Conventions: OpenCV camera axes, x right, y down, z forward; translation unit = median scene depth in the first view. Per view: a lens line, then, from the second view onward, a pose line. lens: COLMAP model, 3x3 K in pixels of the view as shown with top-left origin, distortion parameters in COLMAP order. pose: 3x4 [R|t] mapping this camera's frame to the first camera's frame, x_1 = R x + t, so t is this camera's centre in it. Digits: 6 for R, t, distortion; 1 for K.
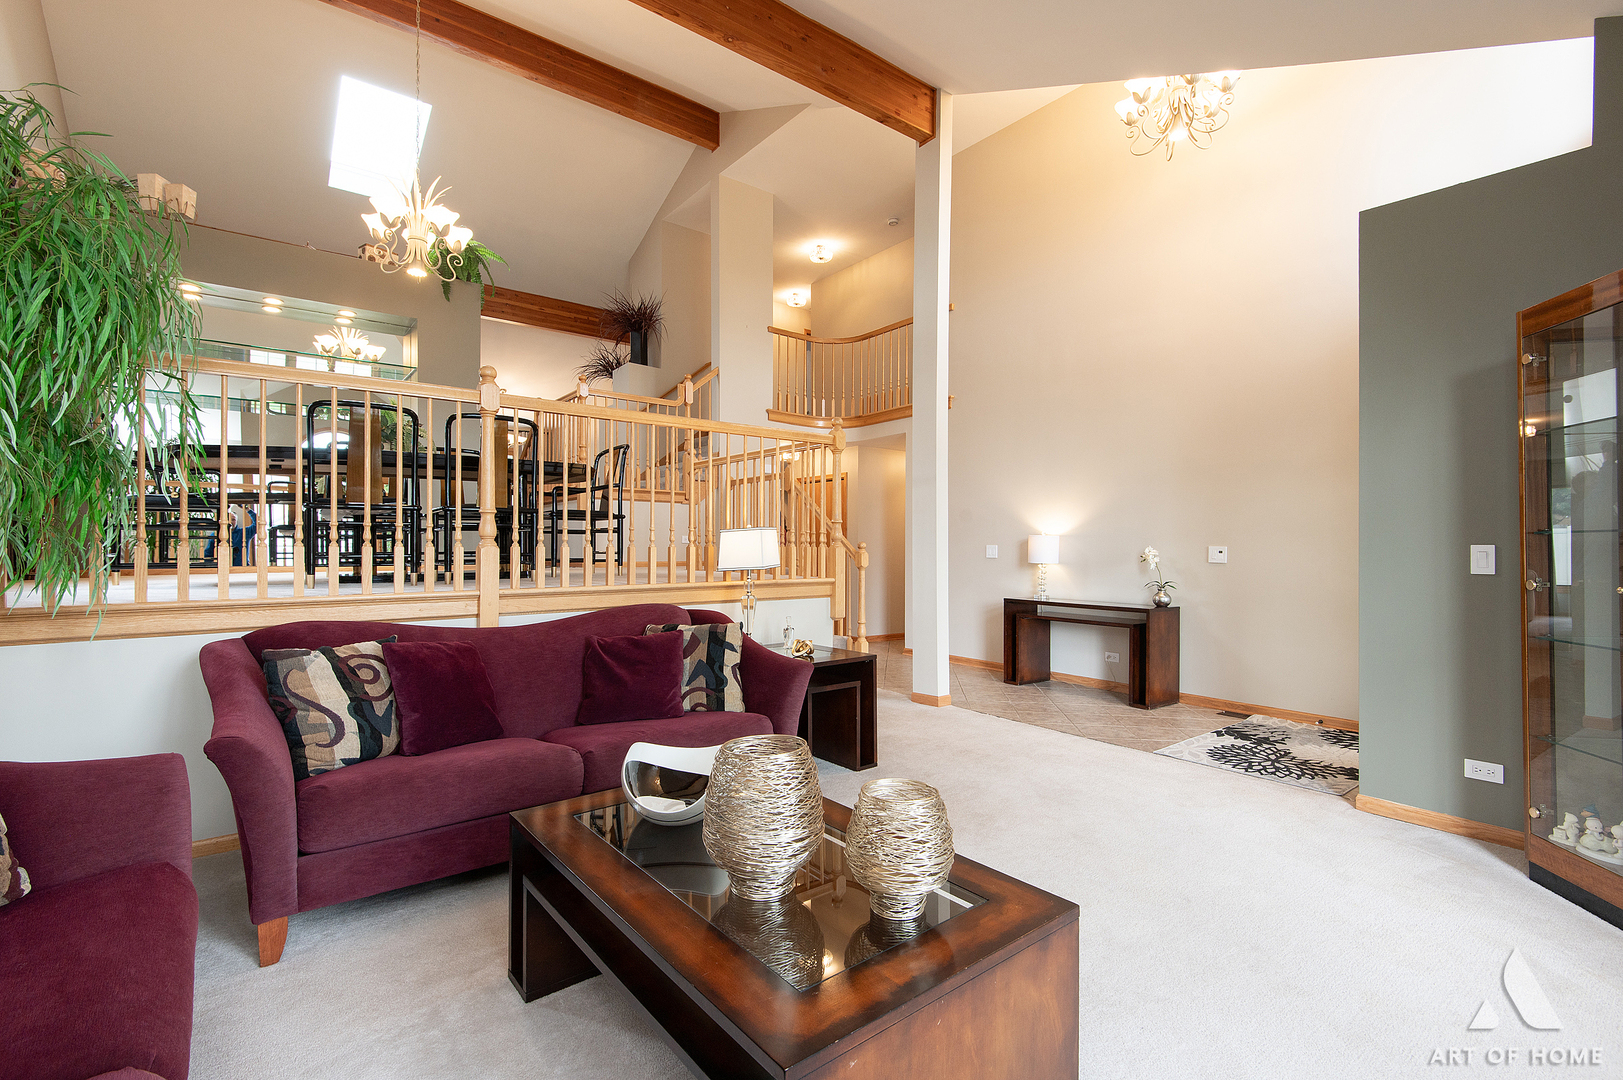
lens RADIAL K [[729.2, 0, 814.1], [0, 729.2, 538.2], [0, 0, 1]] dist [0.001652, -0.004247]
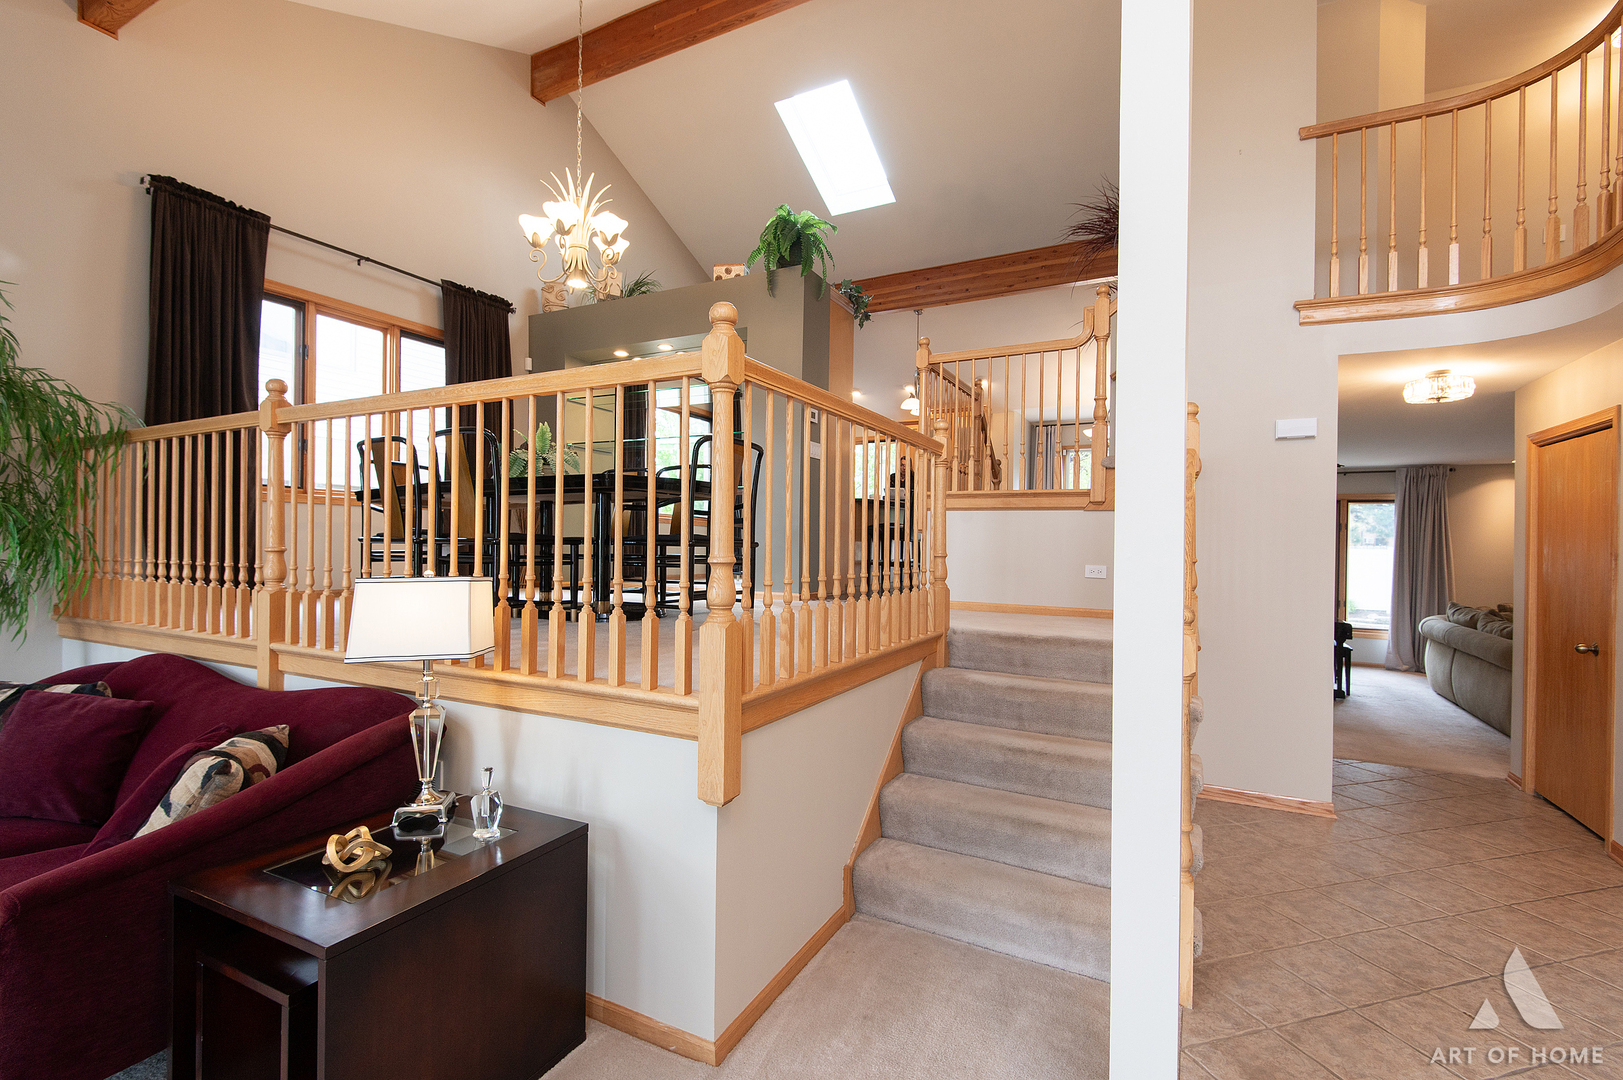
lens RADIAL K [[729.2, 0, 813.3], [0, 729.2, 544.0], [0, 0, 1]] dist [0.001652, -0.004247]
pose [[0.418169, -0.000033, -0.908369, 0.432739], [-0.002923, 0.999995, -0.001382, -0.031474], [0.908364, 0.003233, 0.418167, 0.904976]]
